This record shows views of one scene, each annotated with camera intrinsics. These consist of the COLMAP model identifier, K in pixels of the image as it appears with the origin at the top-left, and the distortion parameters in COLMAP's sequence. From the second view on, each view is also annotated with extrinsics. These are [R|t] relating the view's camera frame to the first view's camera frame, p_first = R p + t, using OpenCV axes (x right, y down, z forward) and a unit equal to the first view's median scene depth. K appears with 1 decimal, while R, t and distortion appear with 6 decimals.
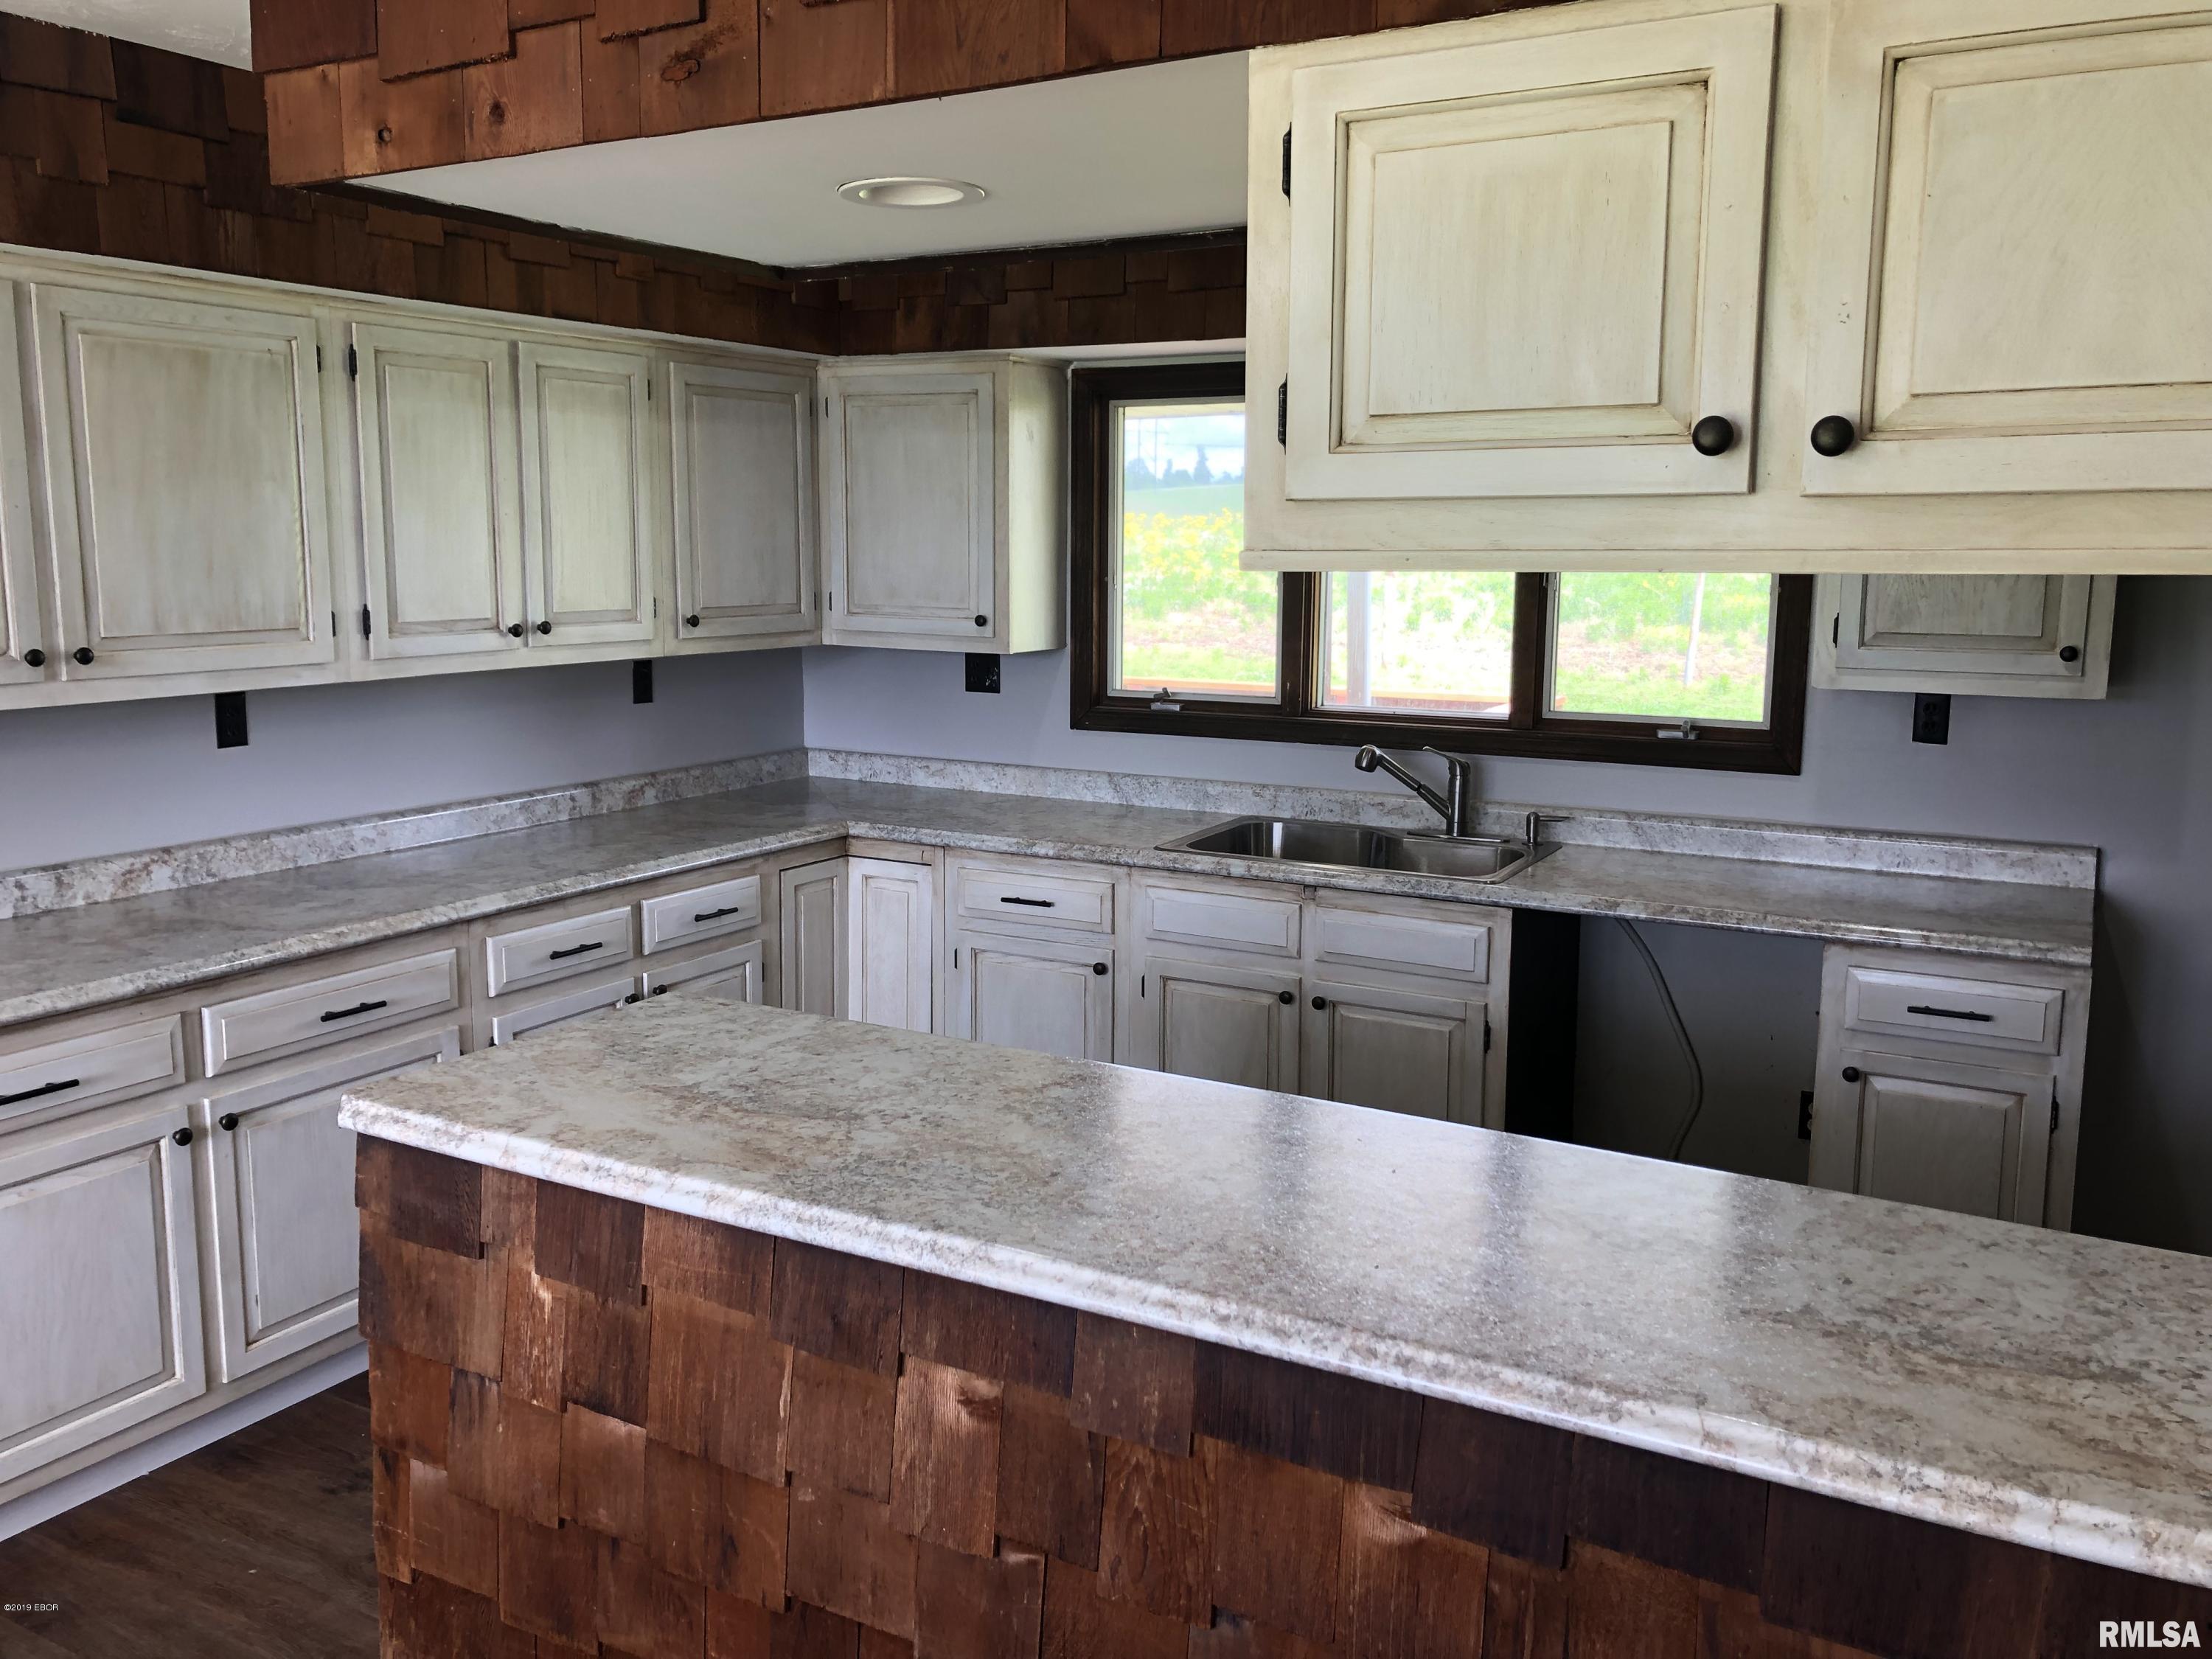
lens RADIAL K [[1805.6, 0, 1103.9], [0, 1805.6, 817.1], [0, 0, 1]] dist [0.037610, -0.023350]
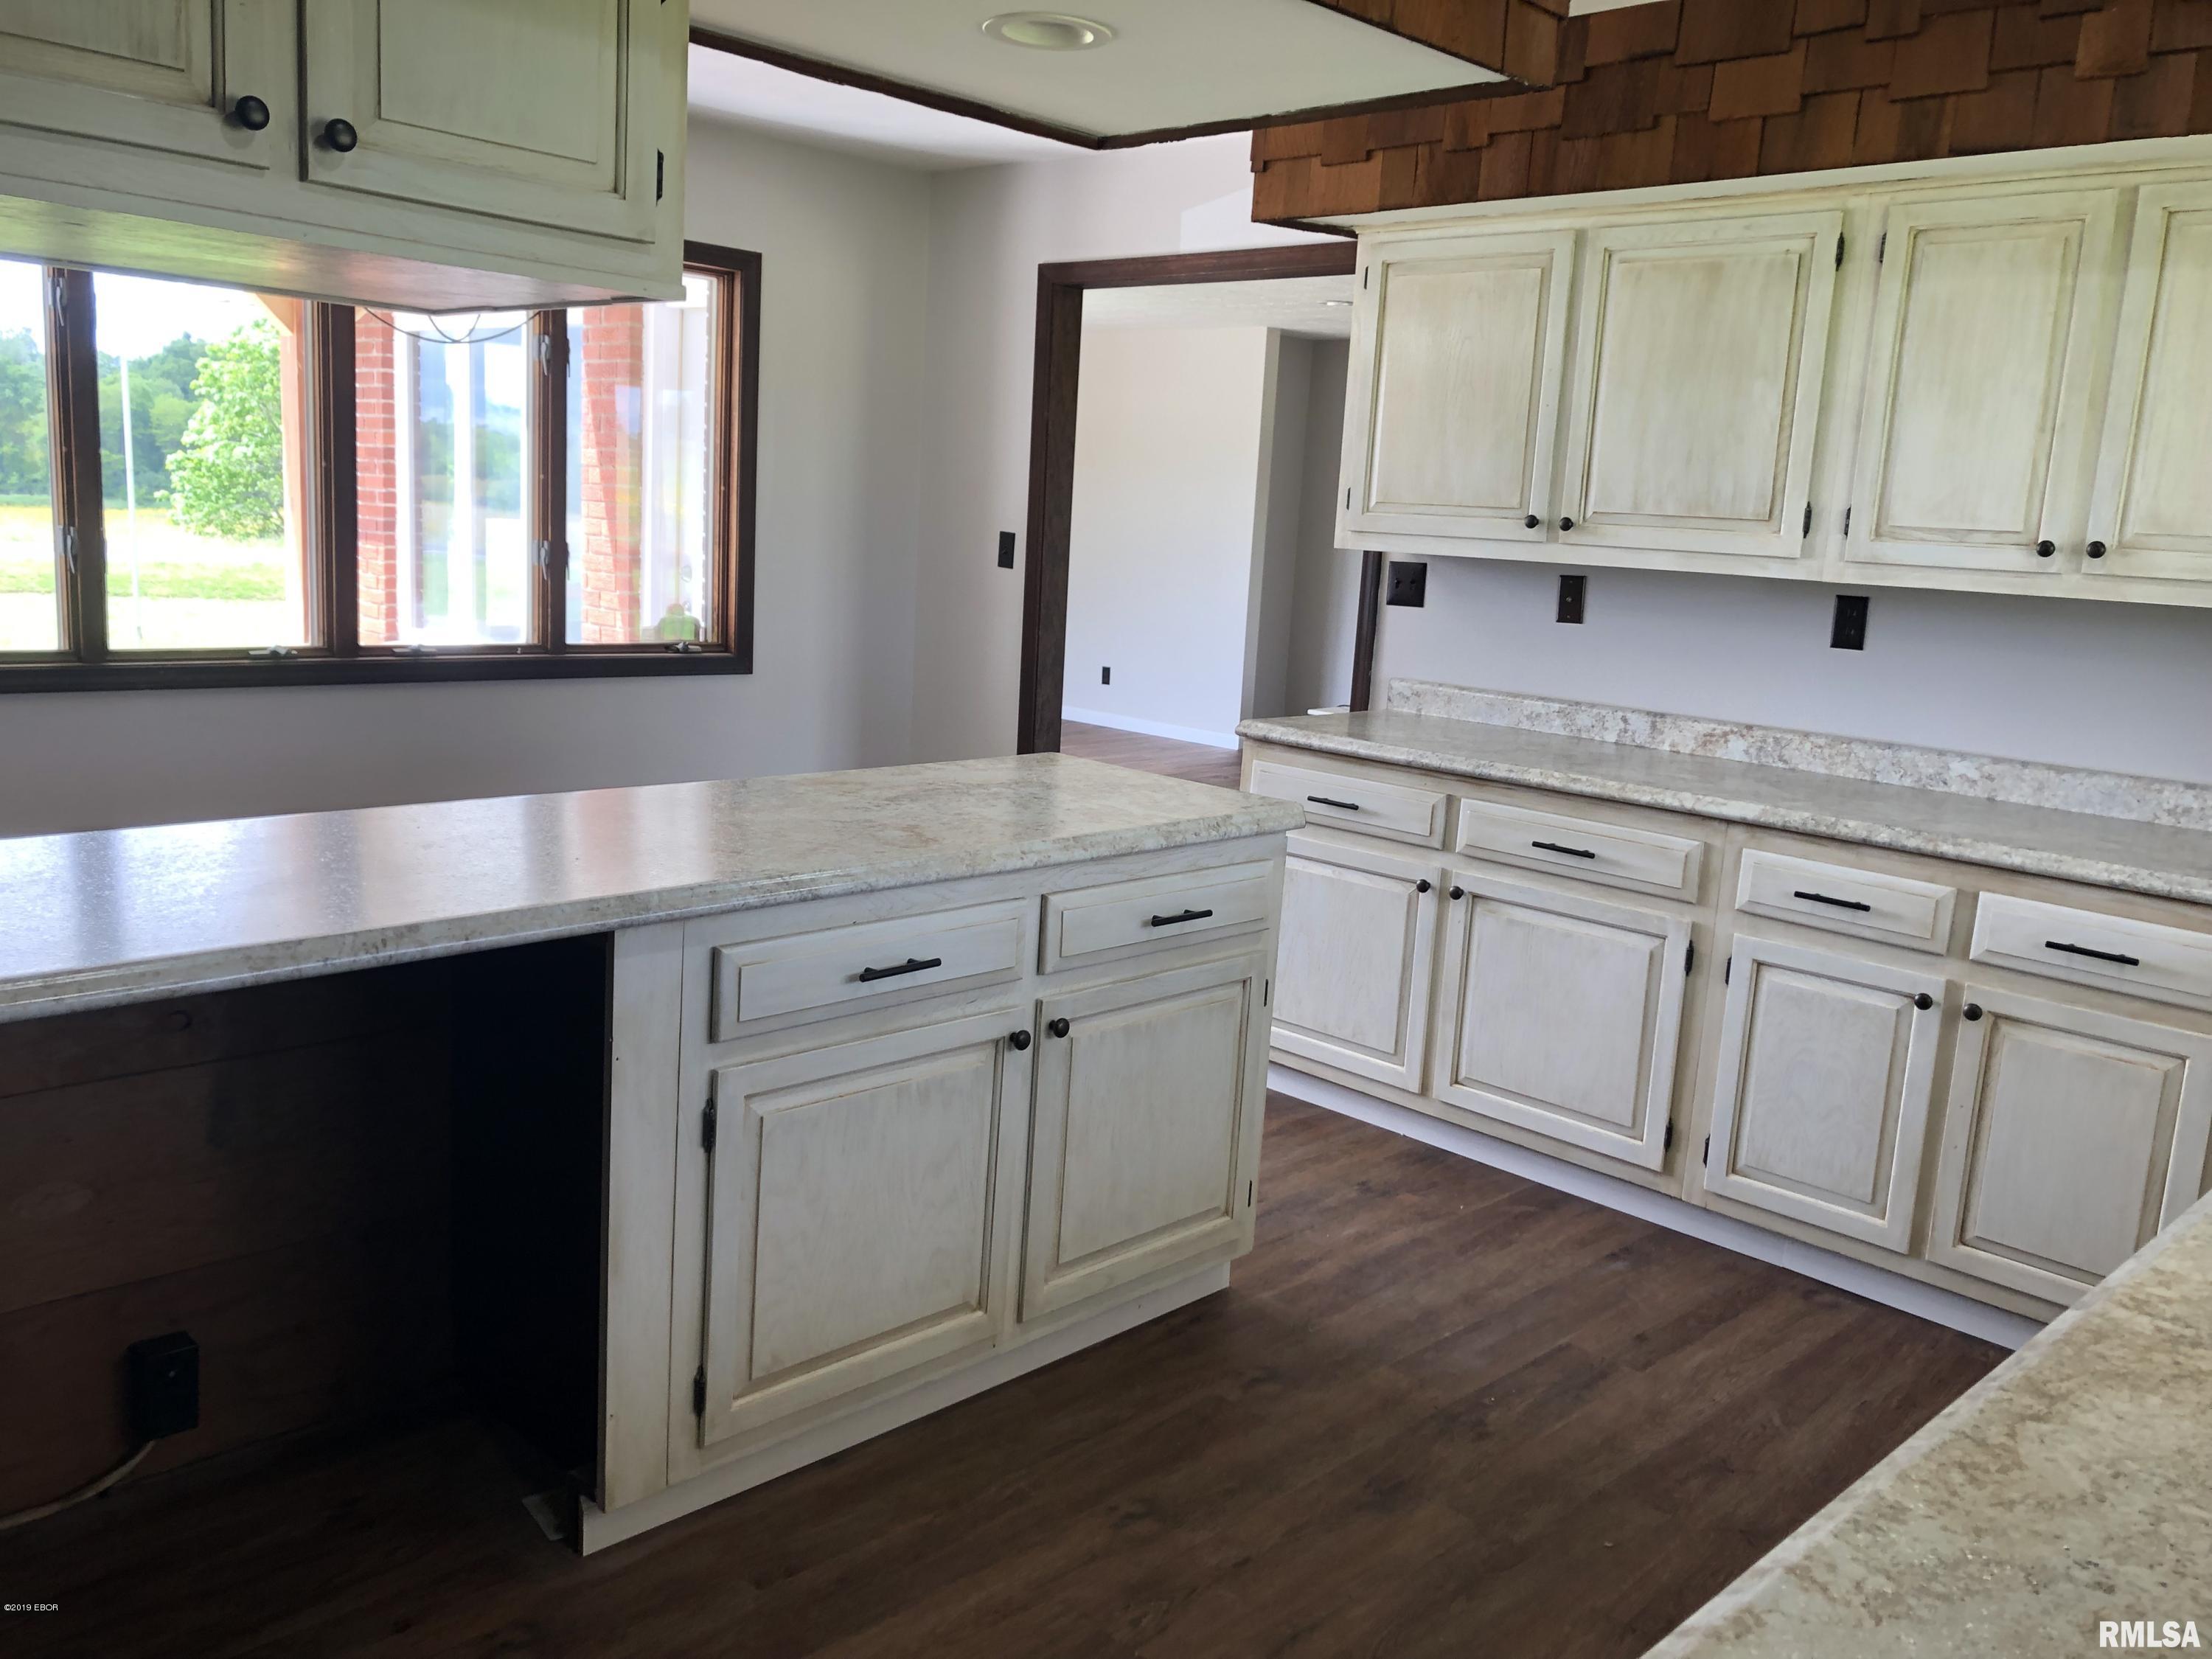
lens RADIAL K [[1805.6, 0, 1102.7], [0, 1805.6, 825.8], [0, 0, 1]] dist [0.037610, -0.023350]
pose [[-0.267332, 0.147285, -0.952282, 0.684902], [-0.209580, 0.955705, 0.206650, -0.073481], [0.940537, 0.254823, -0.224622, 0.939772]]
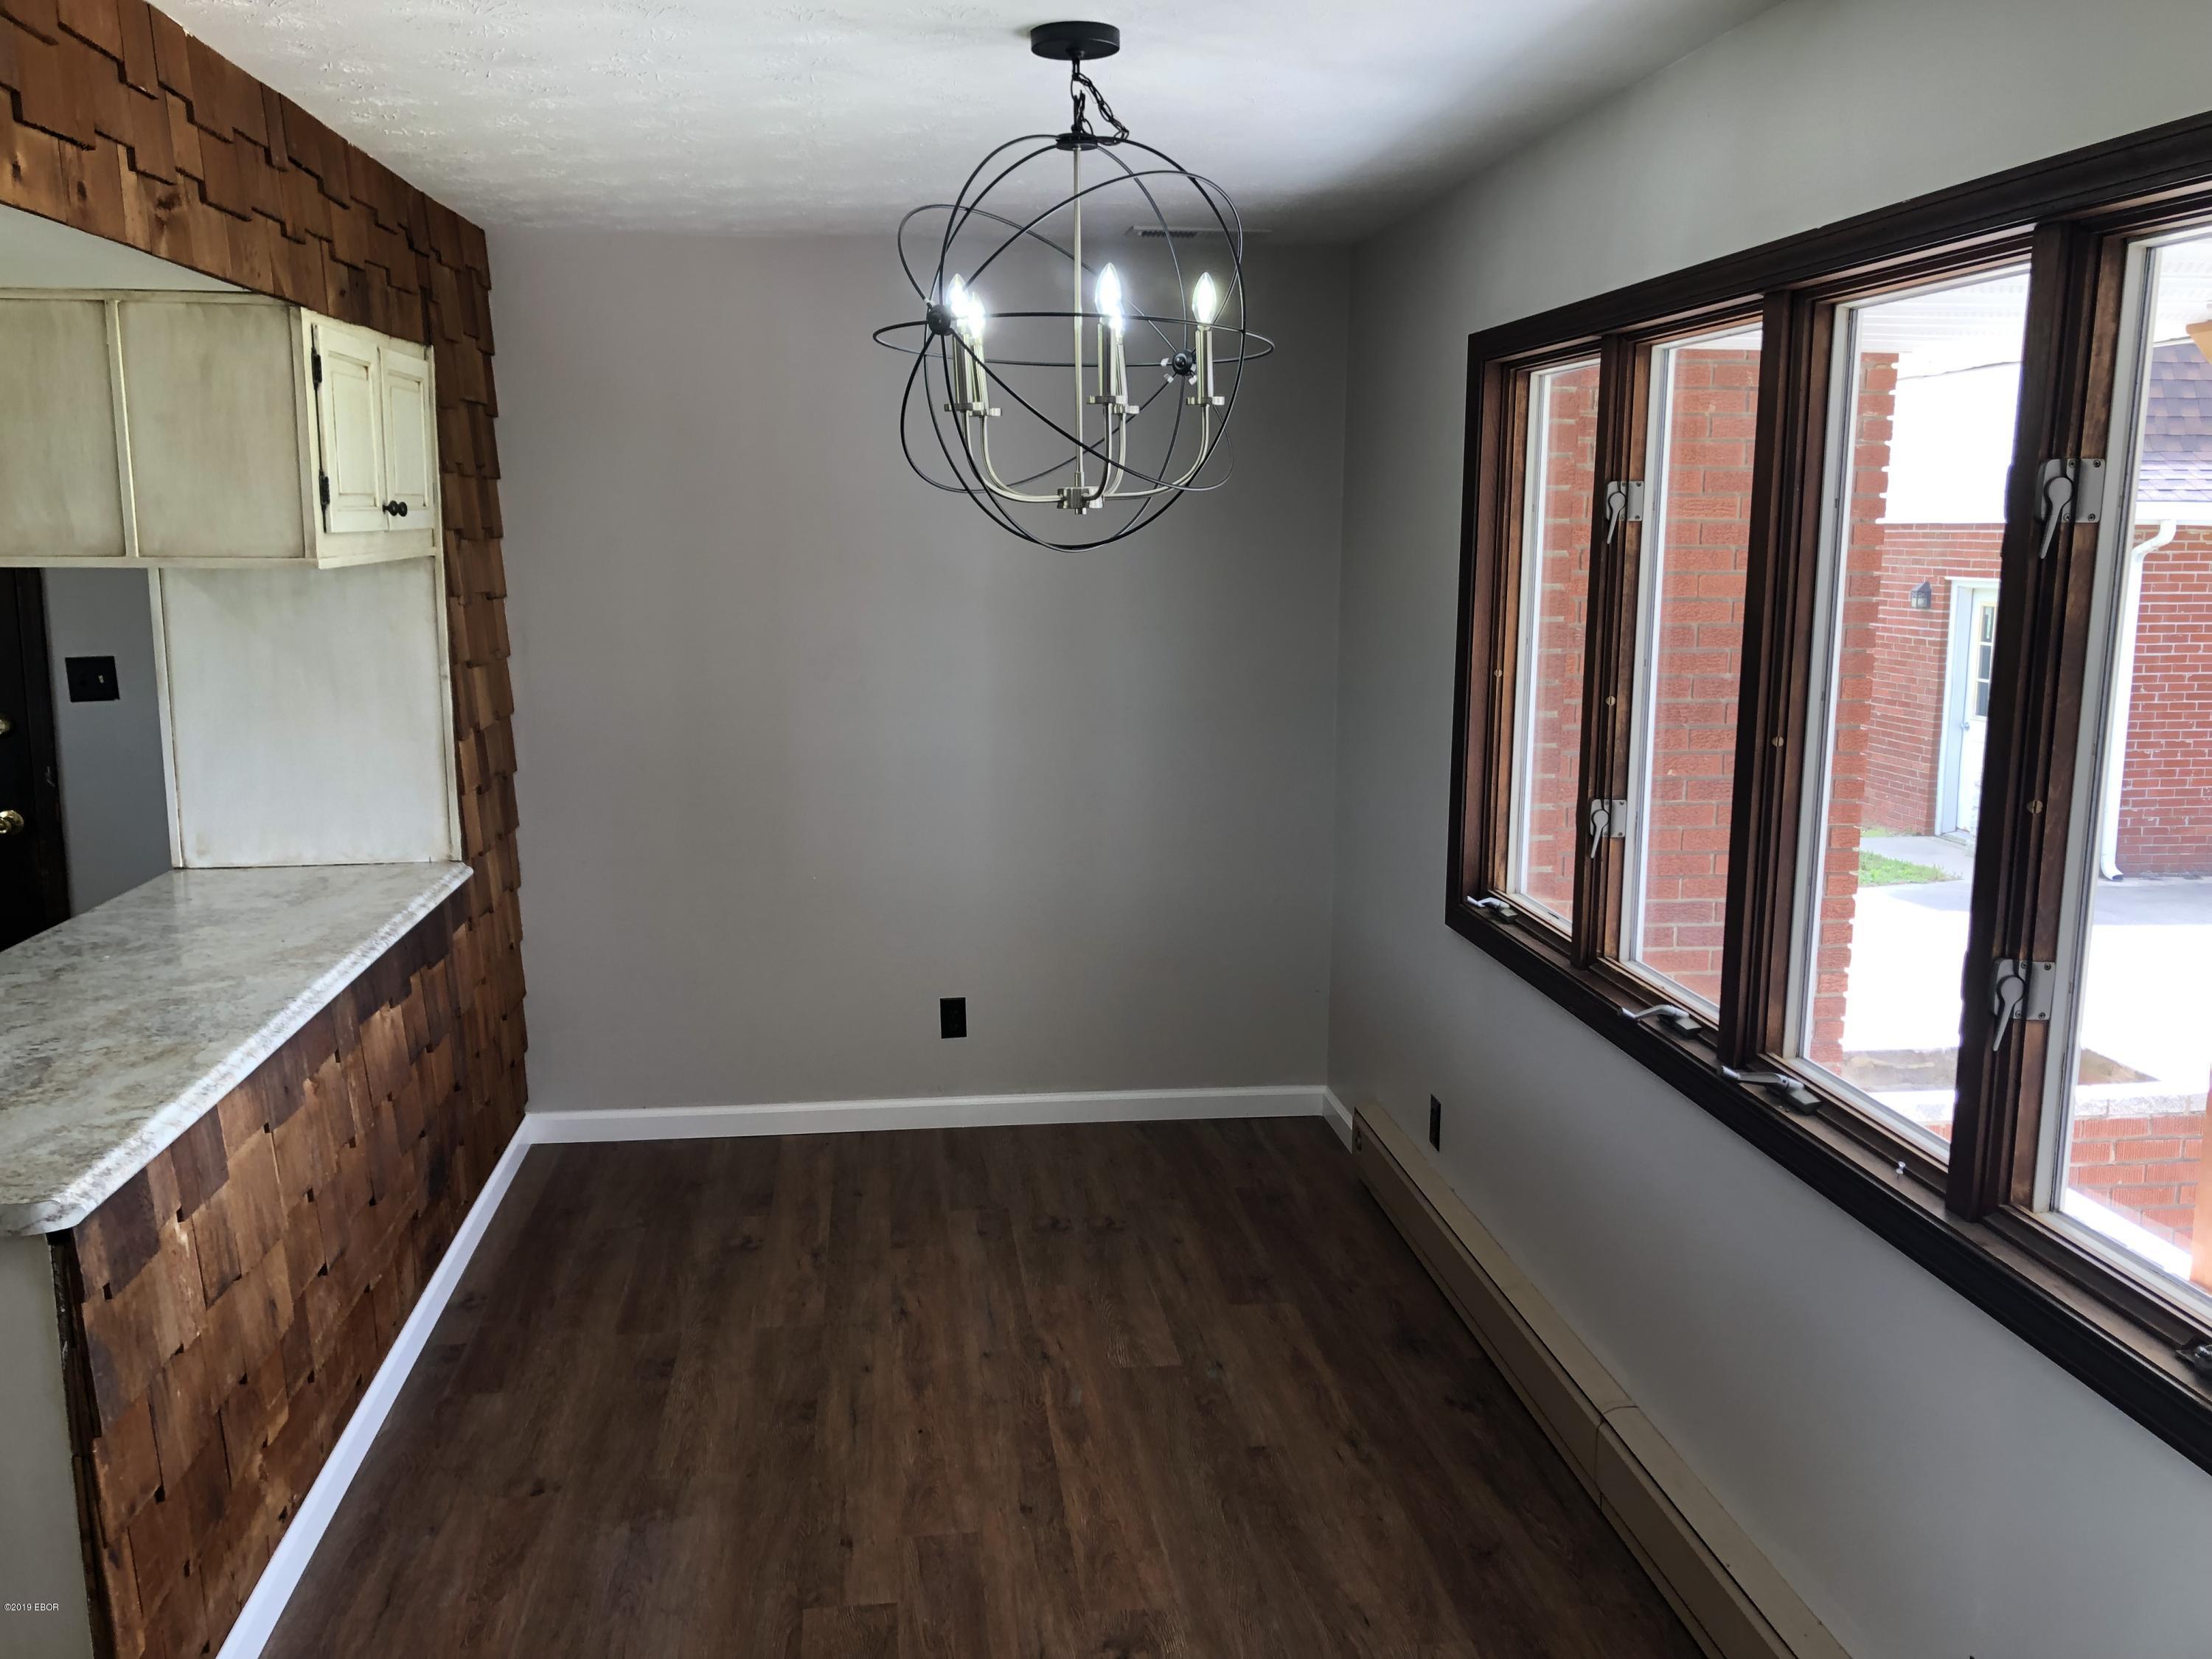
lens RADIAL K [[1805.6, 0, 1103.6], [0, 1805.6, 828.3], [0, 0, 1]] dist [0.037610, -0.023350]
pose [[-0.591403, -0.139788, 0.794167, -1.425664], [0.128409, 0.955967, 0.263892, -0.191349], [-0.796087, 0.258044, -0.547412, 1.051149]]
